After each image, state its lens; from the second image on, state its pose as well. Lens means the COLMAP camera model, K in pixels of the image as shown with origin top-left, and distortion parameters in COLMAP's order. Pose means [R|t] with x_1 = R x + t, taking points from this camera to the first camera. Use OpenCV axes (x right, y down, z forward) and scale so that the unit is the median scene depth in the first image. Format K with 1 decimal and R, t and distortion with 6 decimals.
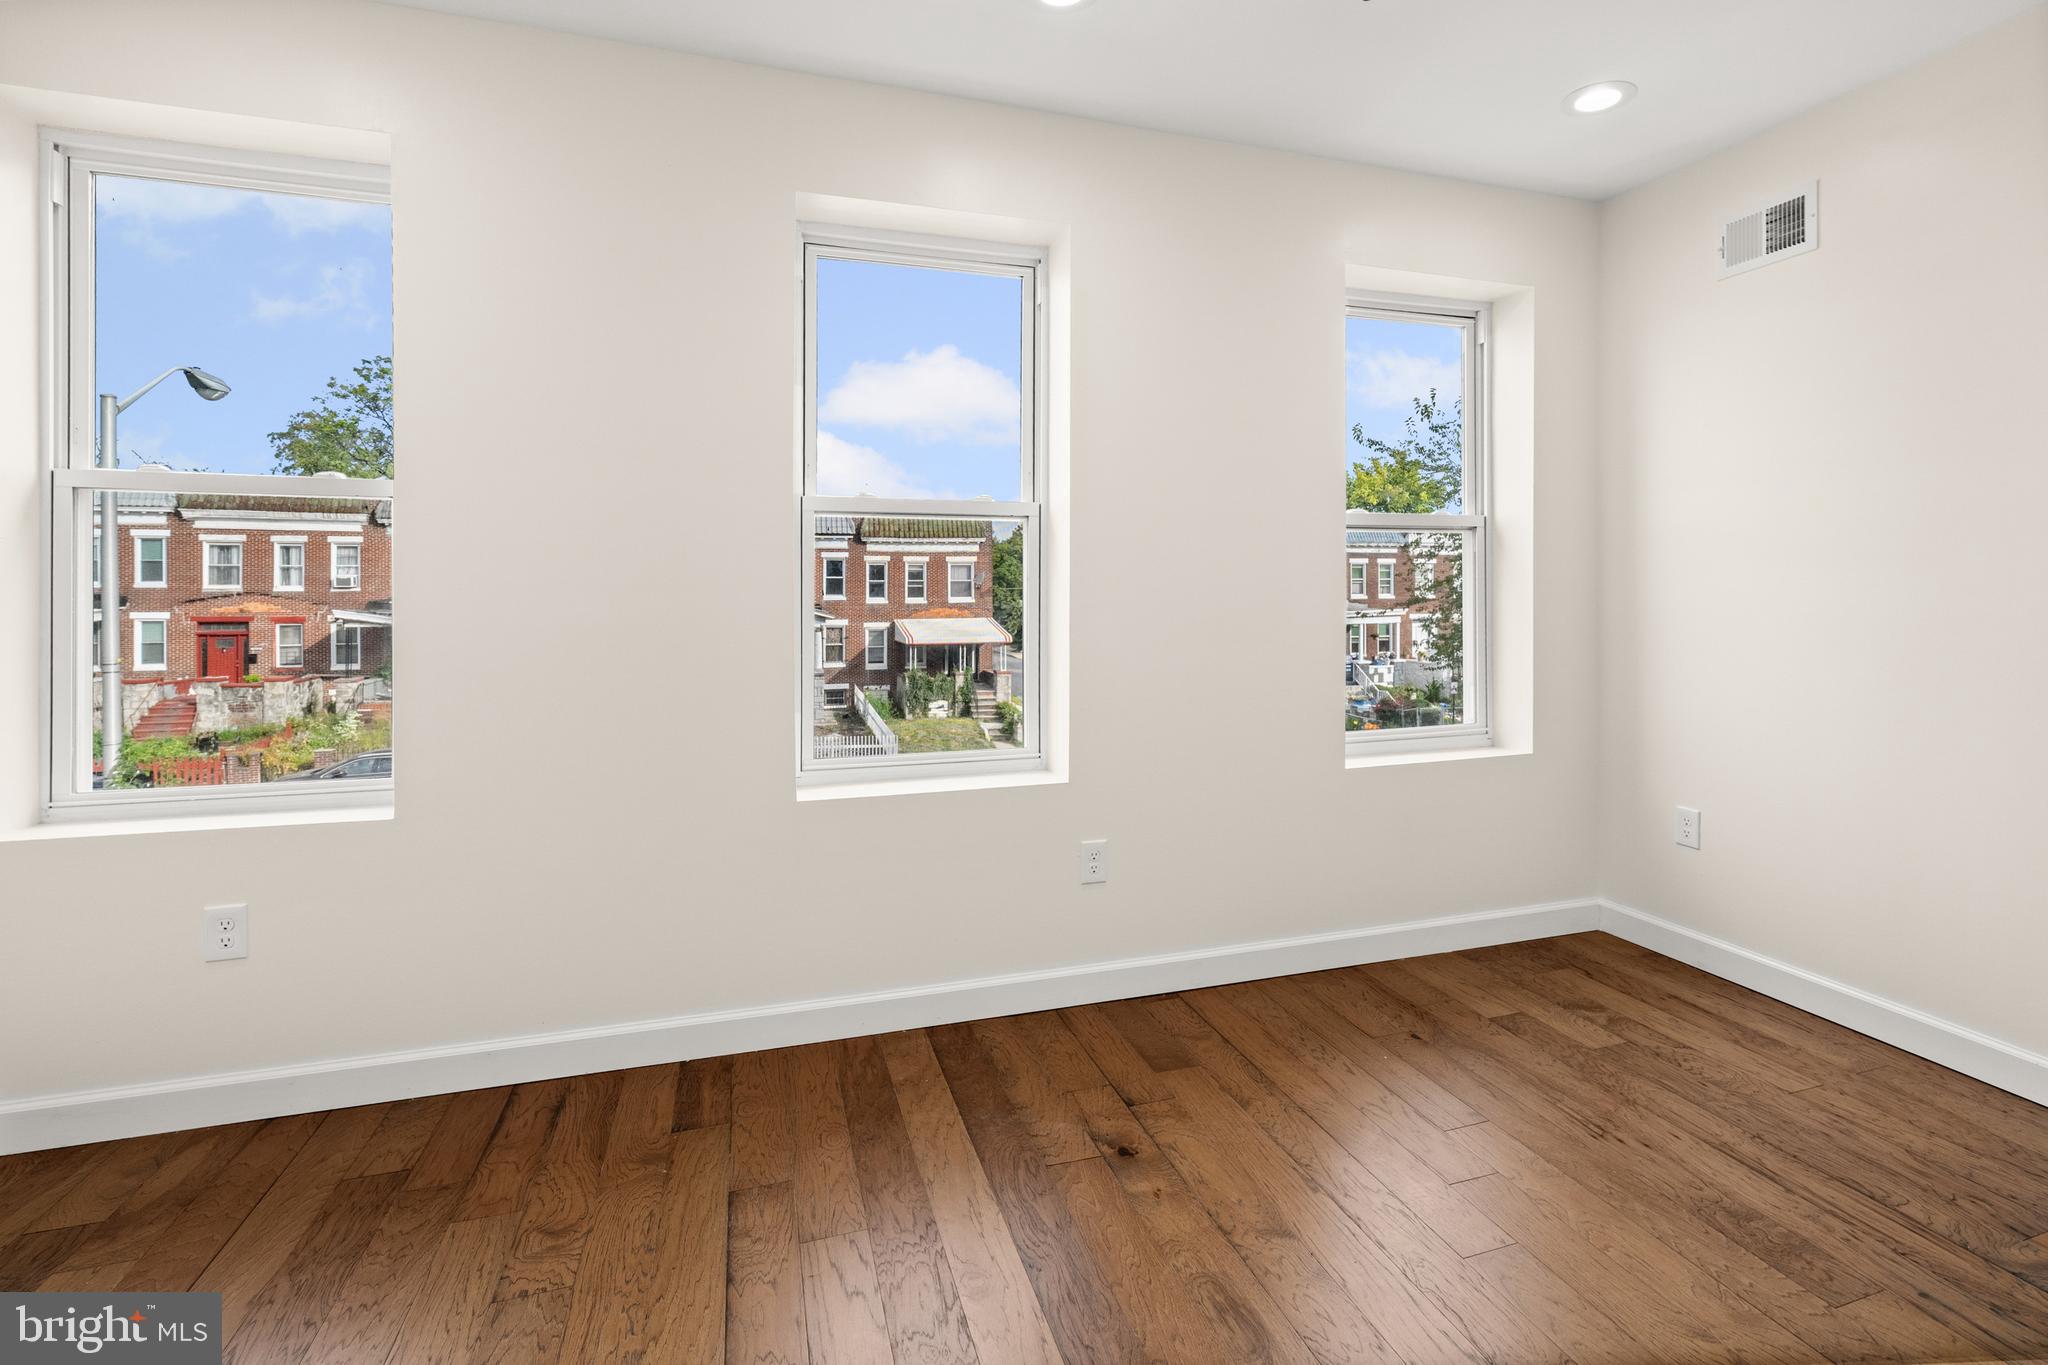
lens RADIAL K [[912.1, 0, 1044.8], [0, 912.1, 599.5], [0, 0, 1]] dist [-0.009945, 0.001542]
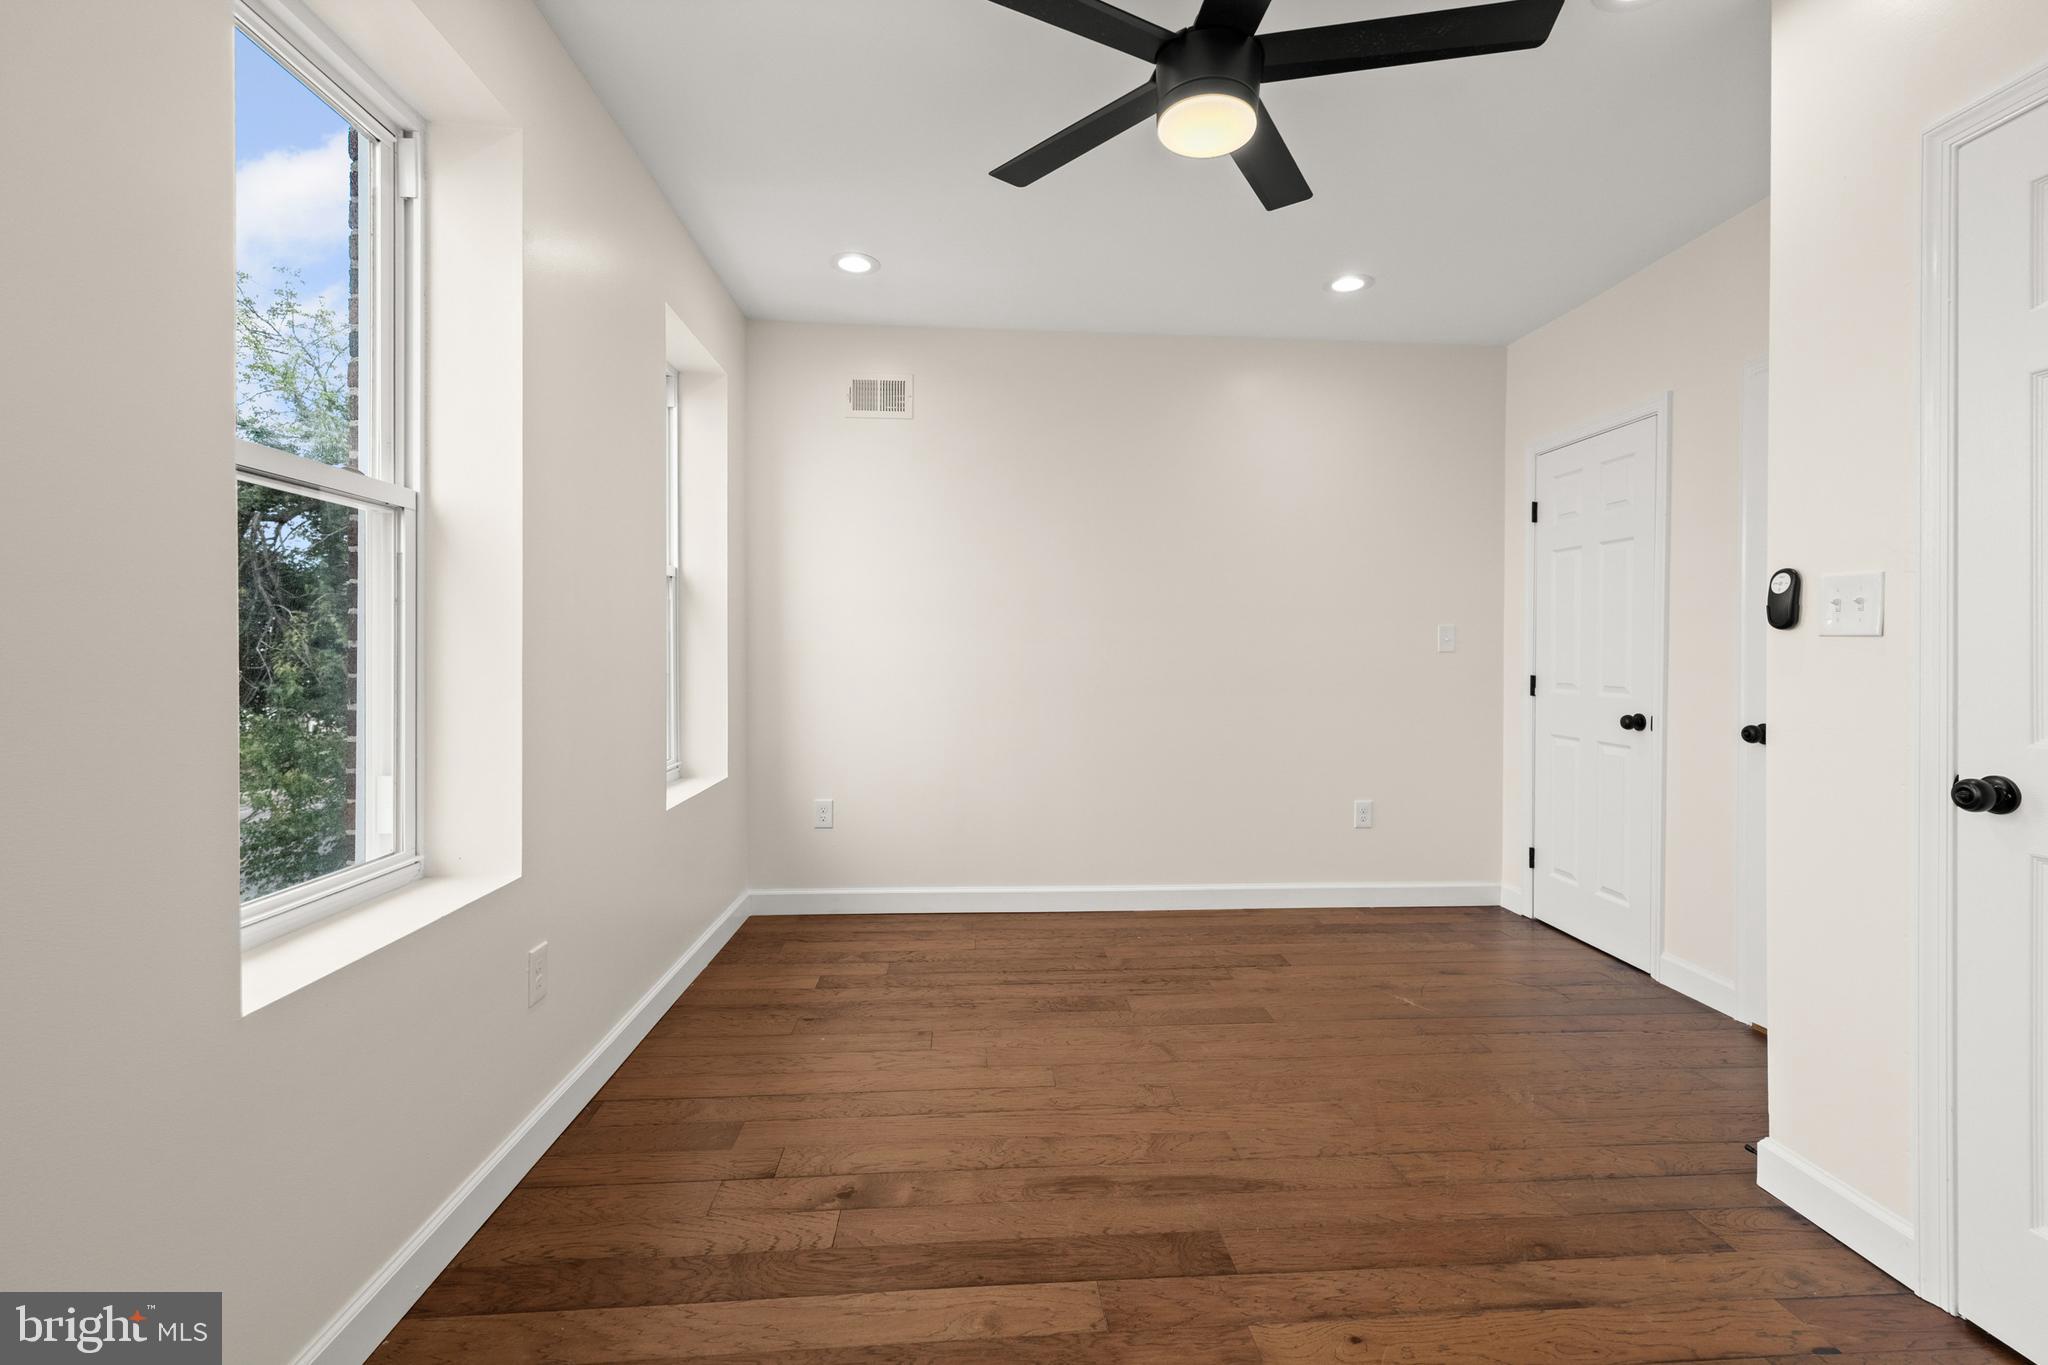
lens RADIAL K [[912.1, 0, 1017.7], [0, 912.1, 668.0], [0, 0, 1]] dist [-0.009945, 0.001542]
pose [[0.249854, -0.009630, 0.968236, -0.699021], [-0.004102, 0.999931, 0.011003, 0.021391], [-0.968275, -0.006721, 0.249797, 0.494880]]
